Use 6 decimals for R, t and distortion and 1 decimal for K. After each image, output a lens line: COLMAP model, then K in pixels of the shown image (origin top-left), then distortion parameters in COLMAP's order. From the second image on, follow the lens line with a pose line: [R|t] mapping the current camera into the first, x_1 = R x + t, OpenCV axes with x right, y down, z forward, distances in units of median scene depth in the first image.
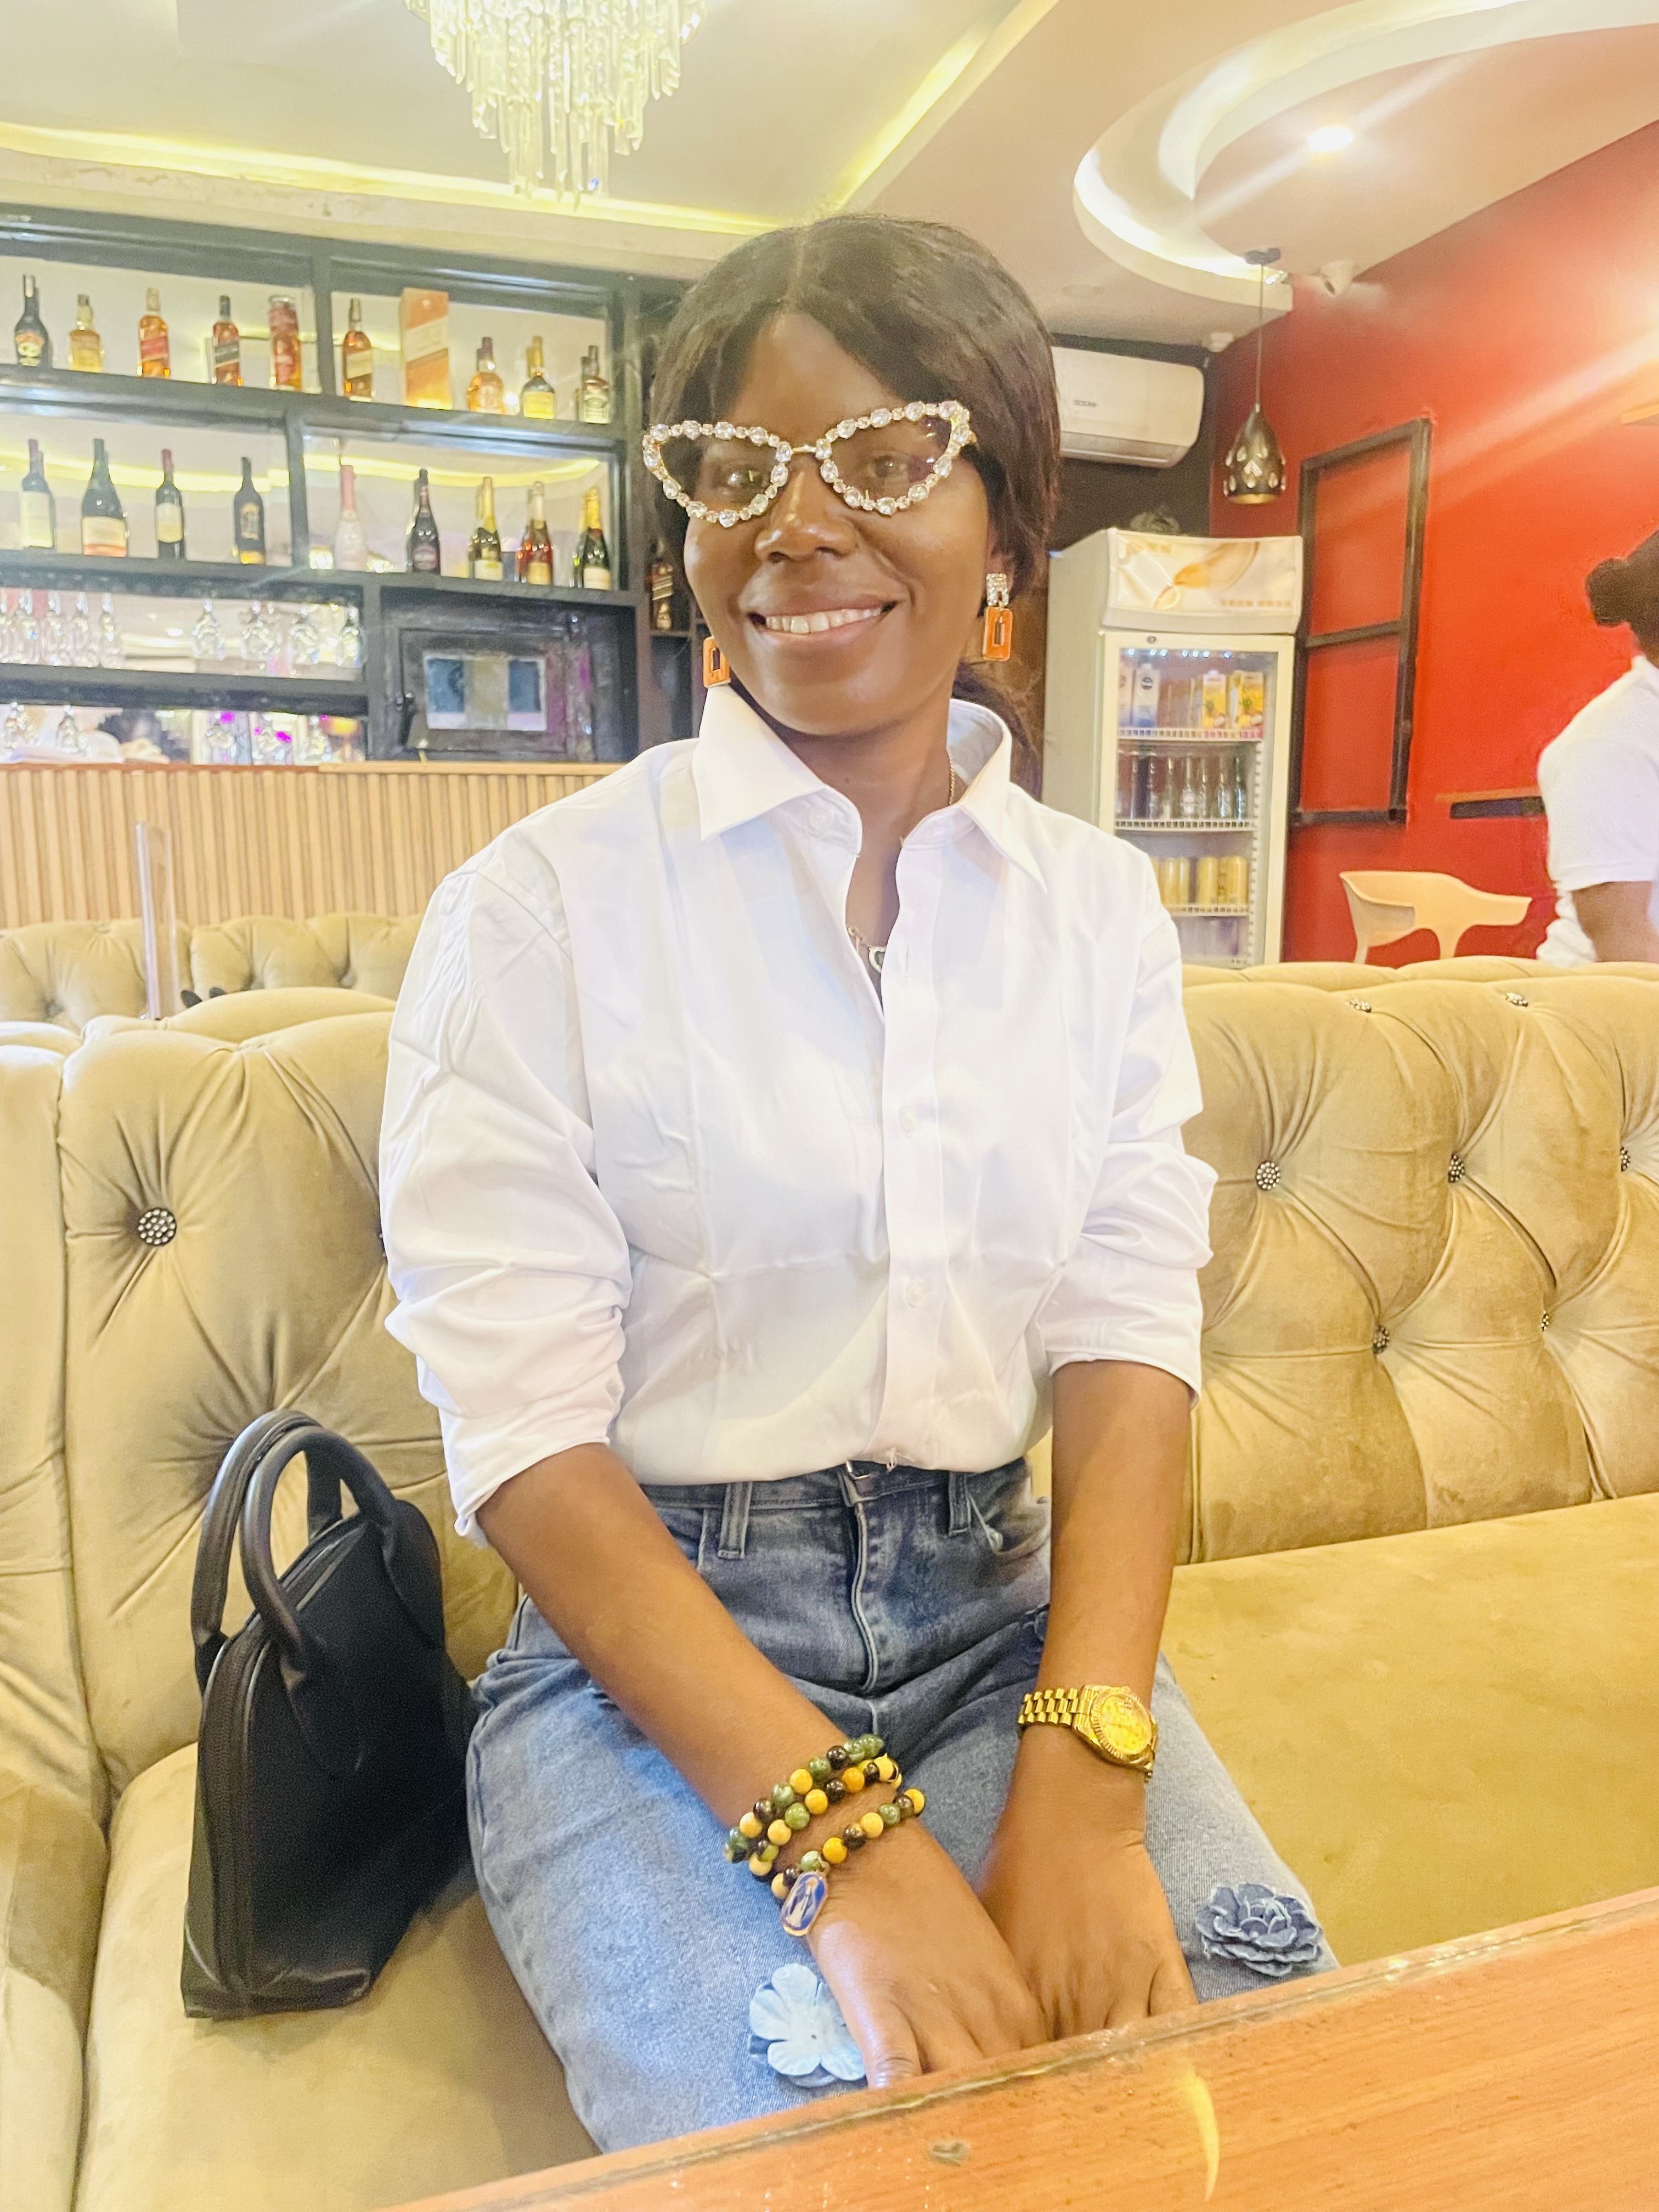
lens RADIAL K [[1646.6, 0, 829.5], [0, 1646.6, 1106.0], [0, 0, 1]] dist [0.083022, -0.120288]
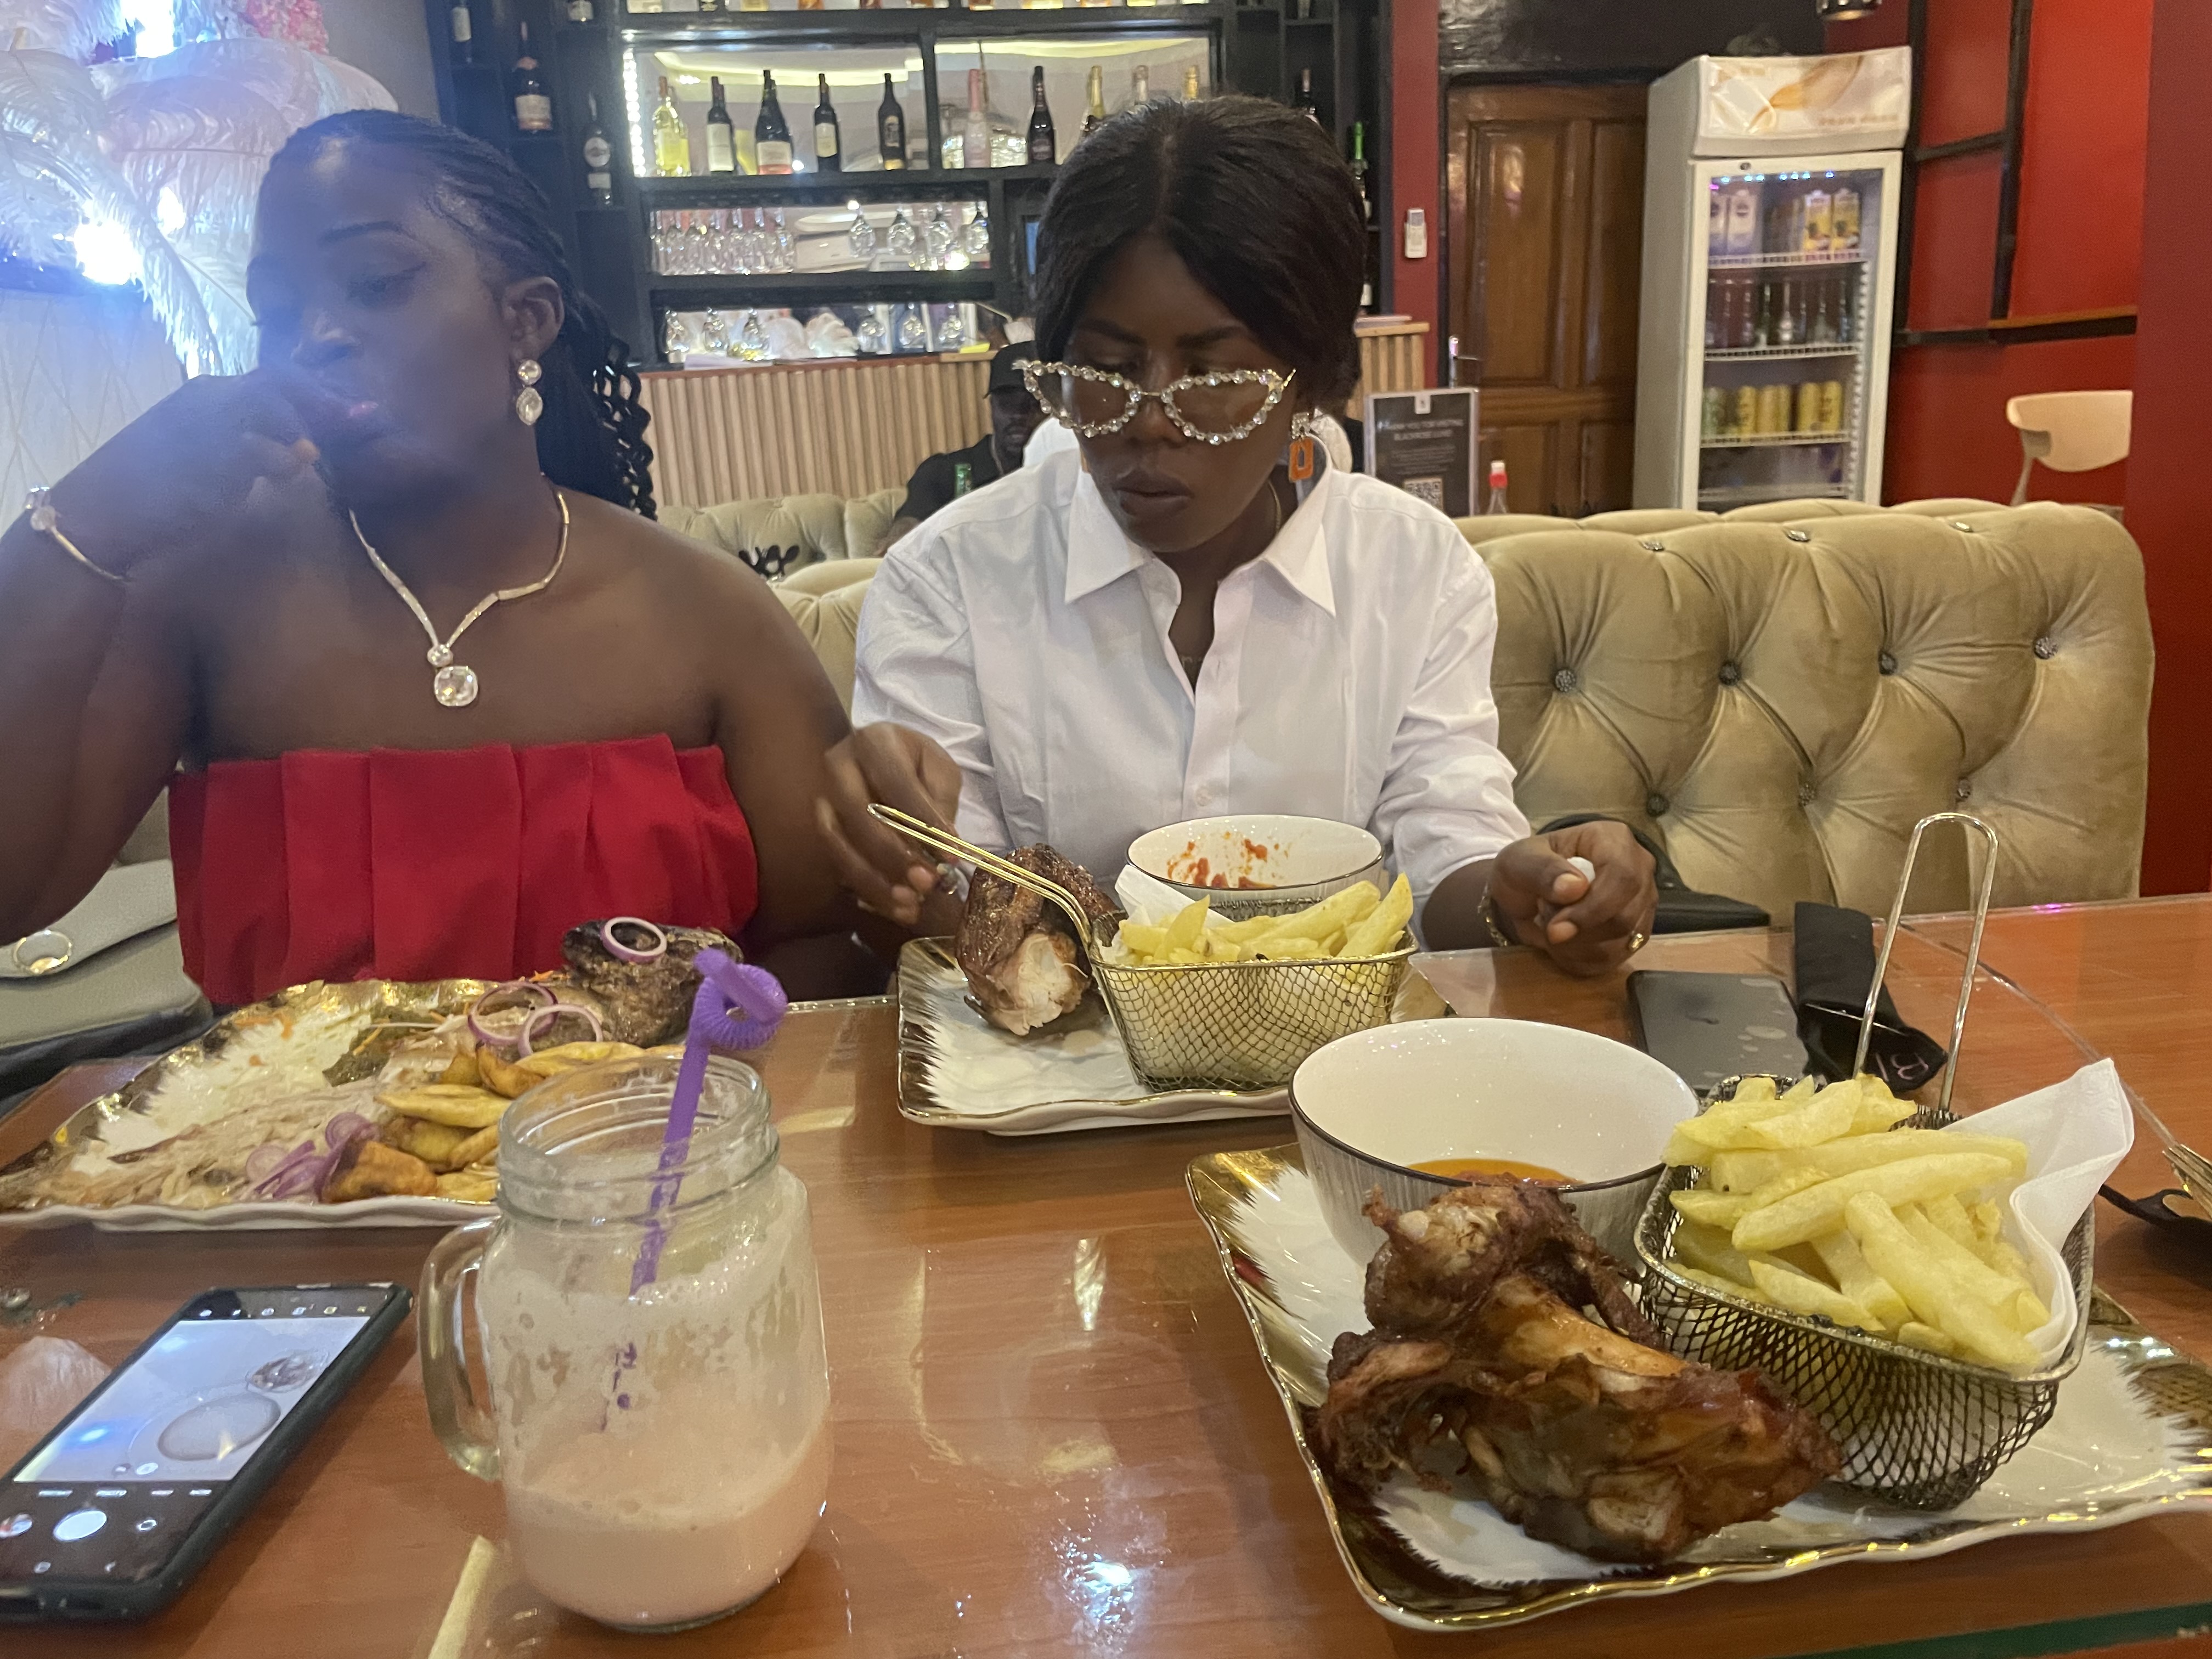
lens RADIAL K [[1646.6, 0, 1106.0], [0, 1646.6, 829.5], [0, 0, 1]] dist [0.083022, -0.120288]
pose [[0.971541, 0.013032, -0.236514, 0.064756], [0.012626, 0.994217, 0.106648, 0.004313], [0.236536, -0.106599, 0.965757, -0.107333]]
